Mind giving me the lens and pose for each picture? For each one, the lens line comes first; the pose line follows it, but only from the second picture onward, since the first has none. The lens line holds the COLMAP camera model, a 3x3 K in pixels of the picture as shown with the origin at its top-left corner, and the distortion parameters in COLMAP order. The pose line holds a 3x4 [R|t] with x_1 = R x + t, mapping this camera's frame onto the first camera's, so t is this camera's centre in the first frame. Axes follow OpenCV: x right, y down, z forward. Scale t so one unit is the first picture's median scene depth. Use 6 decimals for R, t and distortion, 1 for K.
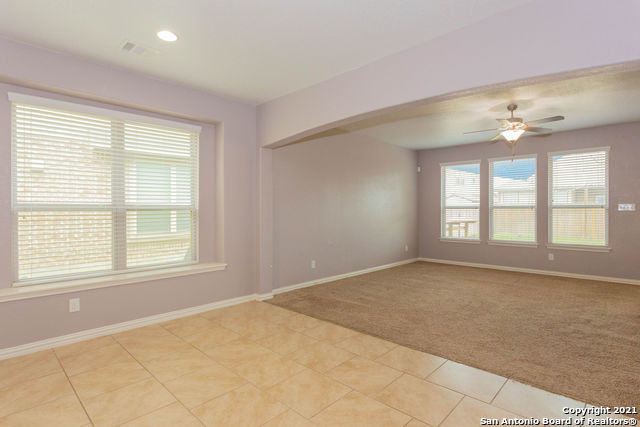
lens RADIAL K [[326.5, 0, 320.0], [0, 326.5, 213.5], [0, 0, 1]] dist [-0.010724, 0.000017]
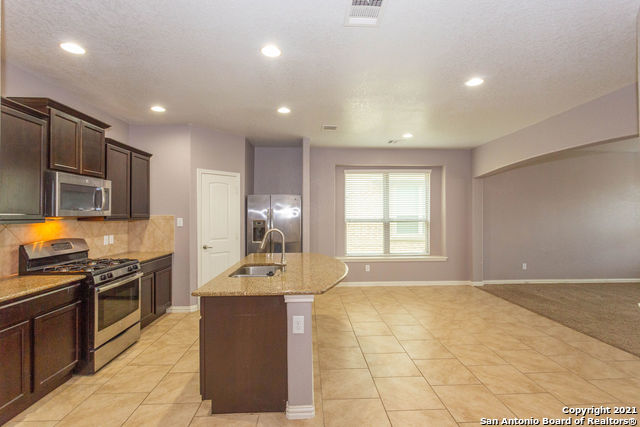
lens RADIAL K [[305.2, 0, 321.7], [0, 305.2, 213.4], [0, 0, 1]] dist [-0.021446, 0.008958]
pose [[0.724588, -0.001210, -0.689181, 0.244109], [-0.006592, 0.999941, -0.008687, -0.032106], [0.689151, 0.010838, 0.724537, -0.402605]]
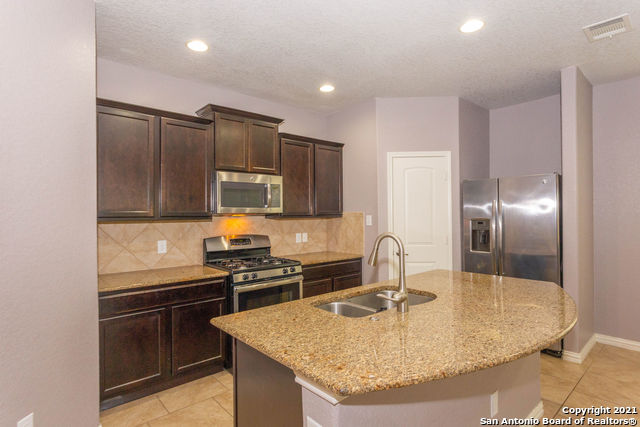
lens RADIAL K [[333.3, 0, 321.1], [0, 333.3, 213.7], [0, 0, 1]] dist [-0.003580, 0.000346]
pose [[-0.082341, -0.000876, -0.996604, 0.135844], [-0.000042, 1.000000, -0.000876, -0.026584], [0.996604, -0.000030, -0.082341, -0.075271]]
